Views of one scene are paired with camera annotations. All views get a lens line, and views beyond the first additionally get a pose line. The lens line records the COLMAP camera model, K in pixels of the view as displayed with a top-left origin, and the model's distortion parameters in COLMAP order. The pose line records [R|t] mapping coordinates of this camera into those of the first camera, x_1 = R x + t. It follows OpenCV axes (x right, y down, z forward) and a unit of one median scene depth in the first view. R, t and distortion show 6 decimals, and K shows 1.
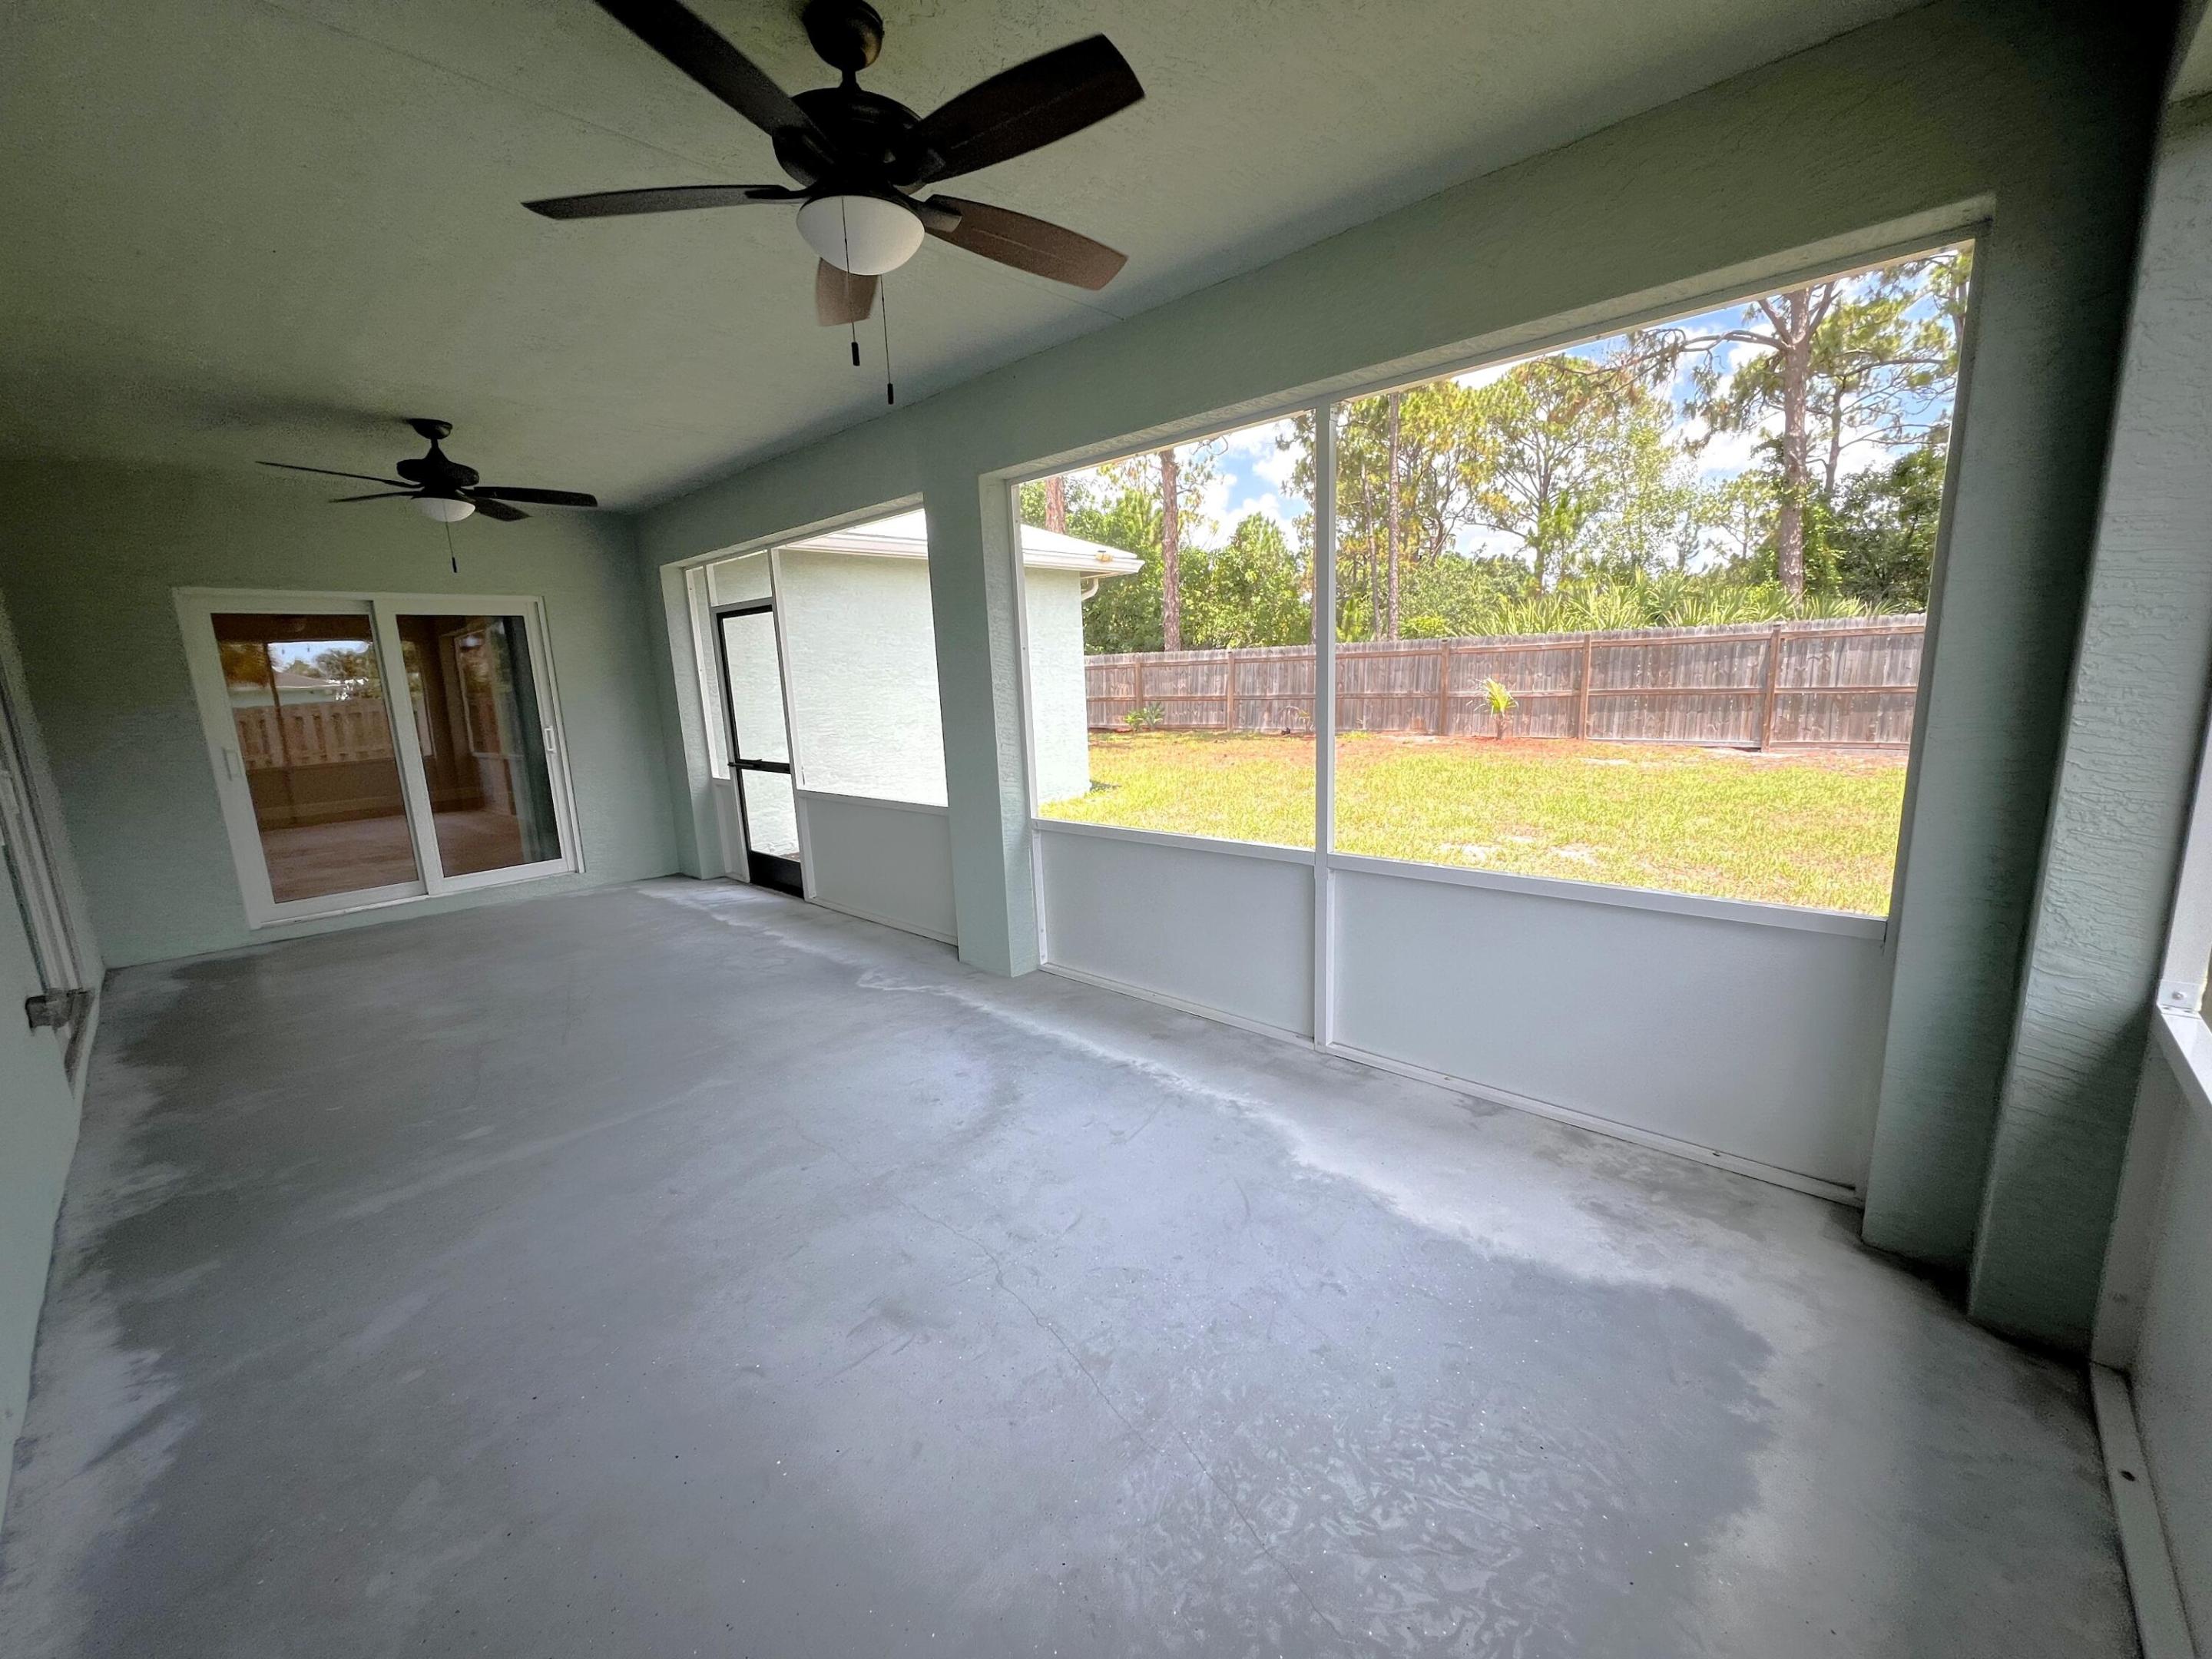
lens RADIAL K [[882.2, 0, 1107.2], [0, 882.2, 831.6], [0, 0, 1]] dist [-0.002017, 0.000517]
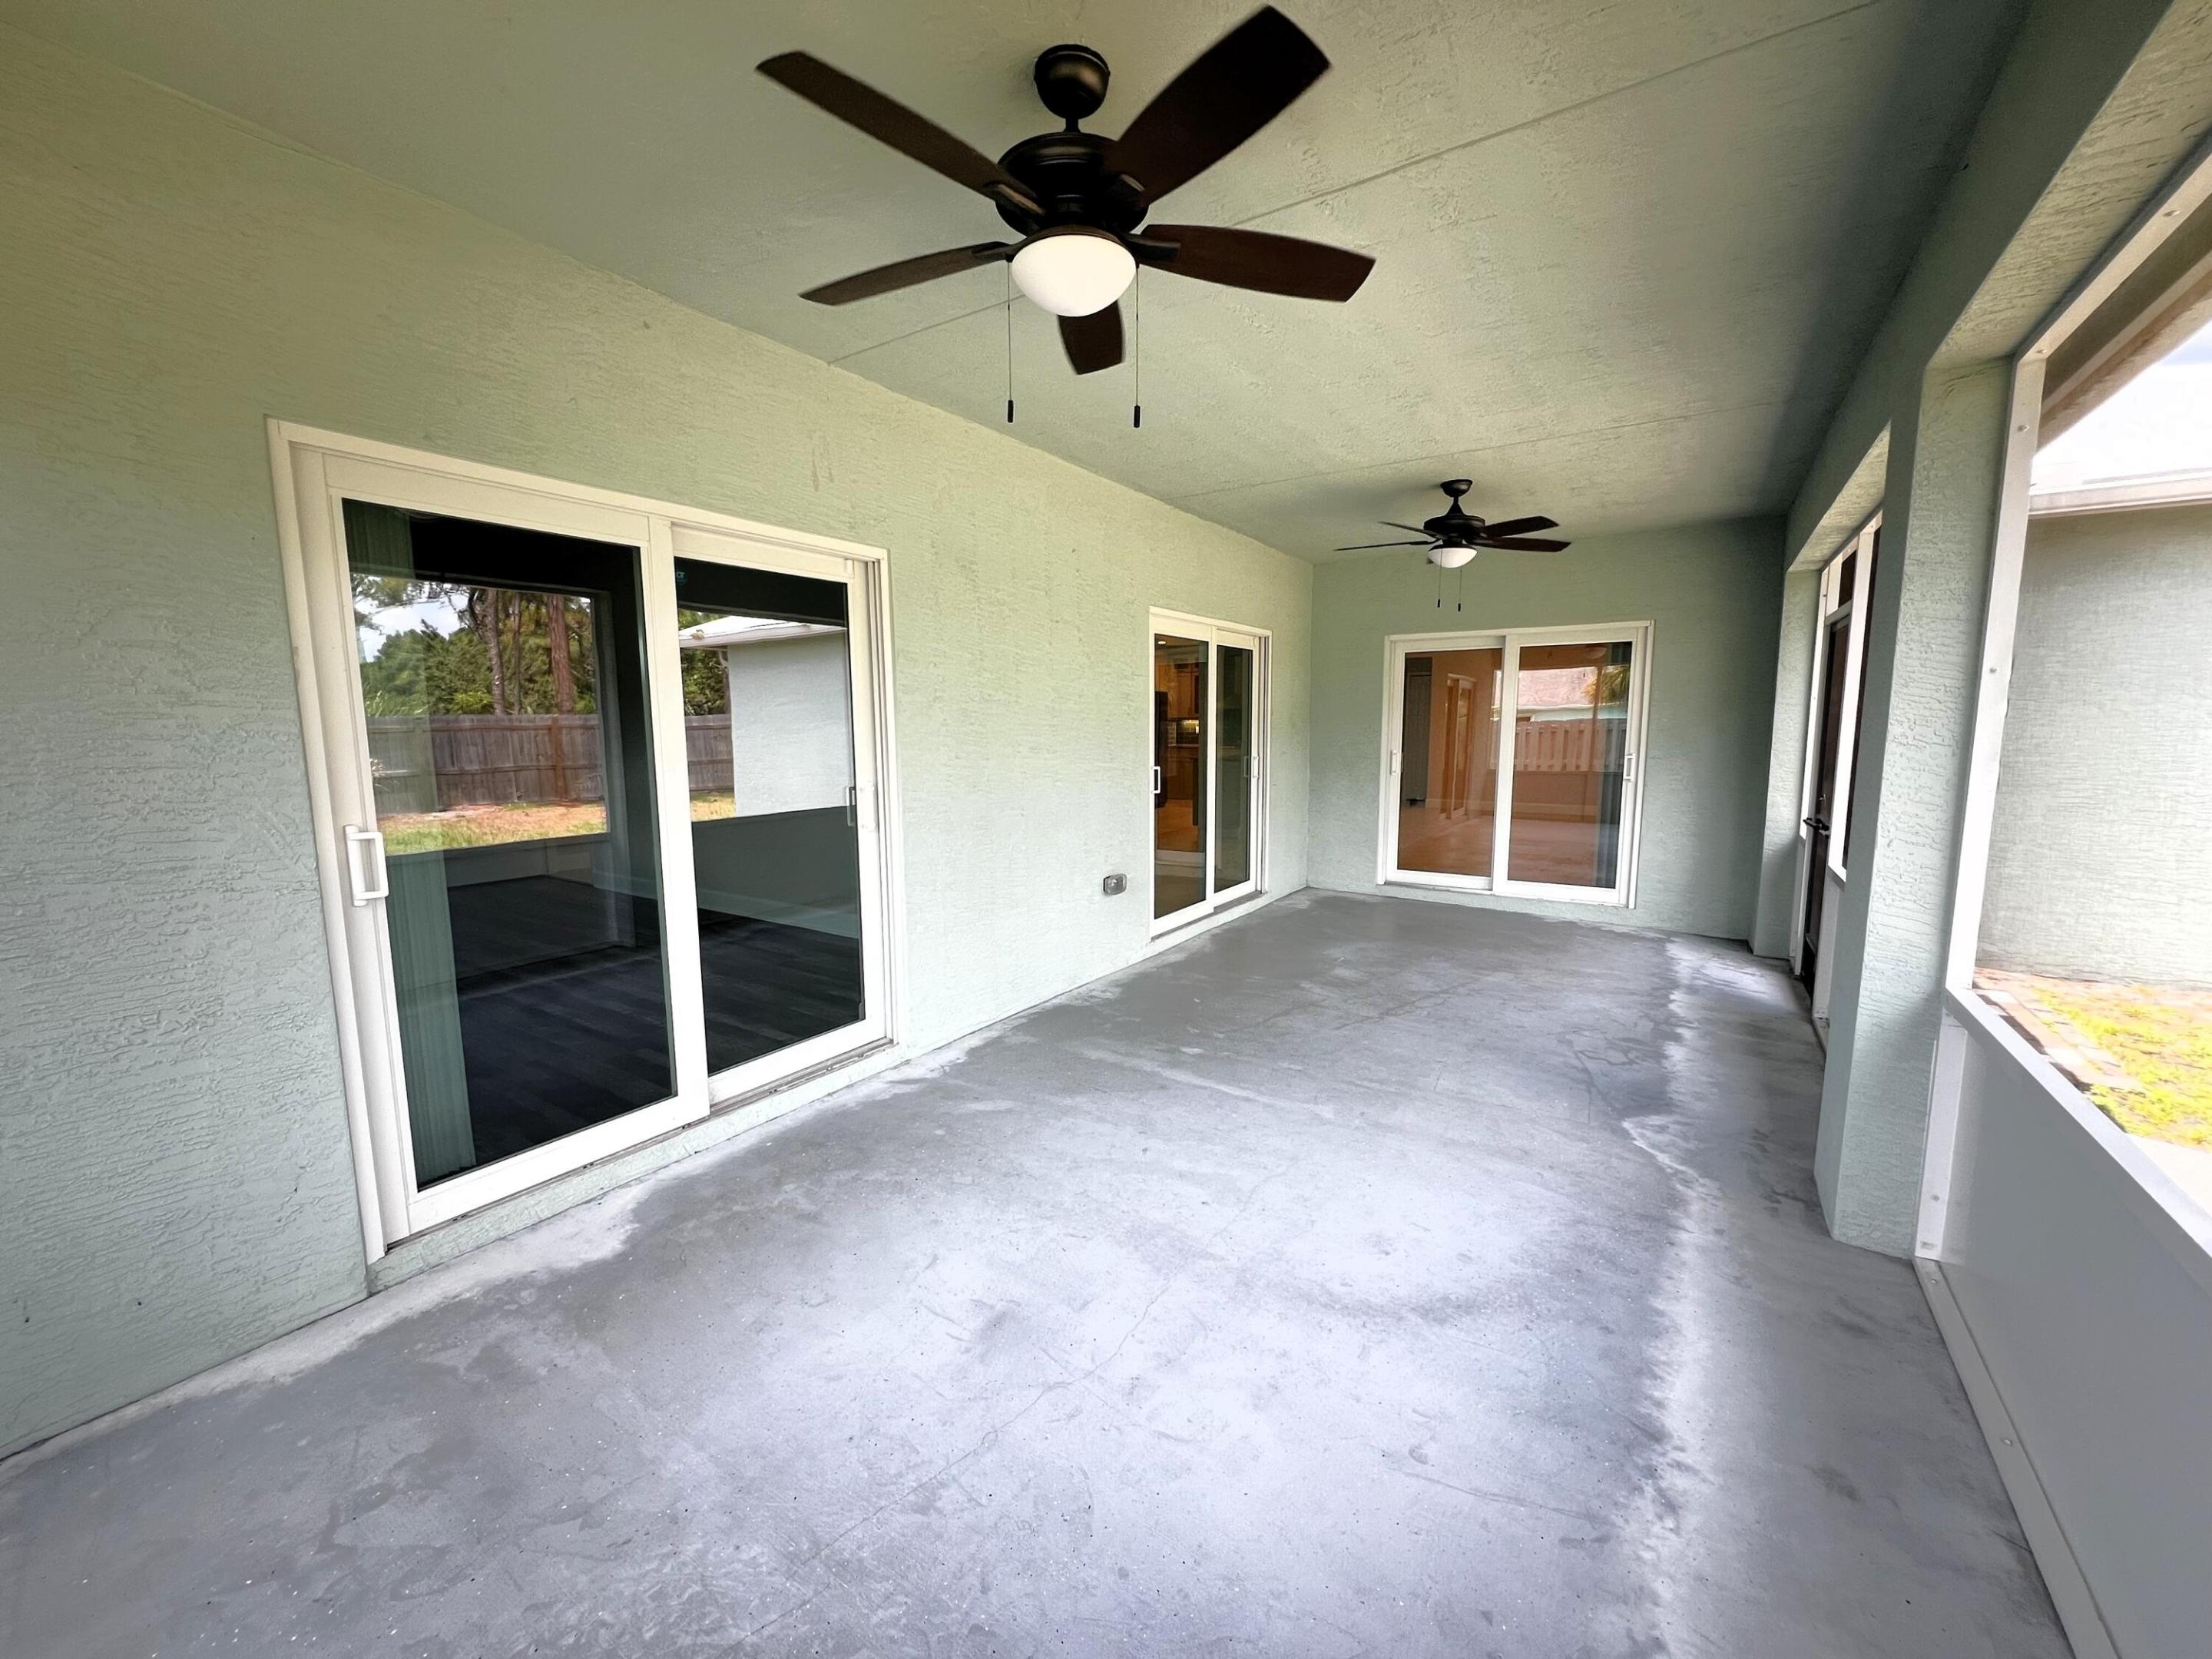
lens RADIAL K [[882.2, 0, 1108.0], [0, 882.2, 829.8], [0, 0, 1]] dist [-0.002017, 0.000517]
pose [[0.172528, 0.159703, -0.971972, 0.344262], [-0.182300, 0.974899, 0.127825, -0.086957], [0.967988, 0.155137, 0.197311, 0.405017]]
